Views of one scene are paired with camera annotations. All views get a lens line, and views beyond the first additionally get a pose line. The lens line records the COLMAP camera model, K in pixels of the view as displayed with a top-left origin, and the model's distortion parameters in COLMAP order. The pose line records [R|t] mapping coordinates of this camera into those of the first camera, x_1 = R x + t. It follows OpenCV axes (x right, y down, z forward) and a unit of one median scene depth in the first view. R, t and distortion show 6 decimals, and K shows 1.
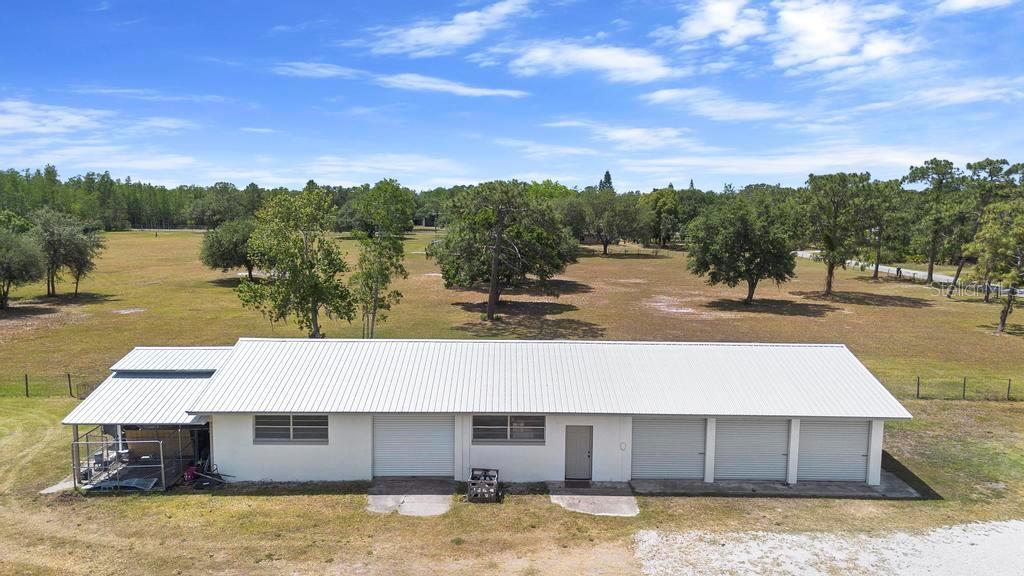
lens RADIAL K [[741.1, 0, 512.0], [0, 741.1, 288.0], [0, 0, 1]] dist [0.004296, 0.000044]
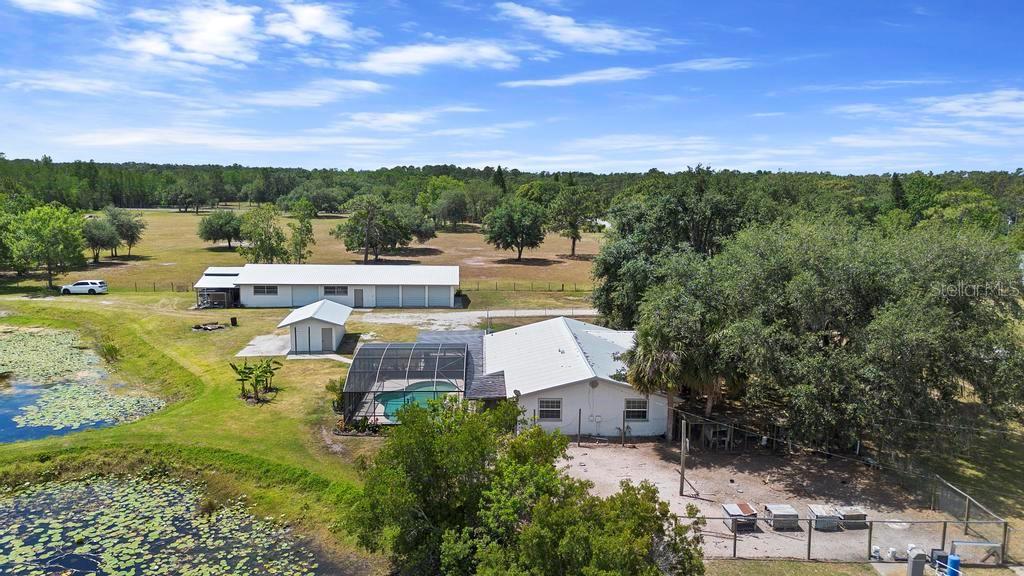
lens RADIAL K [[741.1, 0, 512.0], [0, 741.1, 288.0], [0, 0, 1]] dist [0.004296, 0.000044]
pose [[0.998335, -0.002406, 0.057639, 0.204217], [0.000378, 0.999381, 0.035170, 0.024610], [-0.057688, -0.035089, 0.997718, -0.794260]]
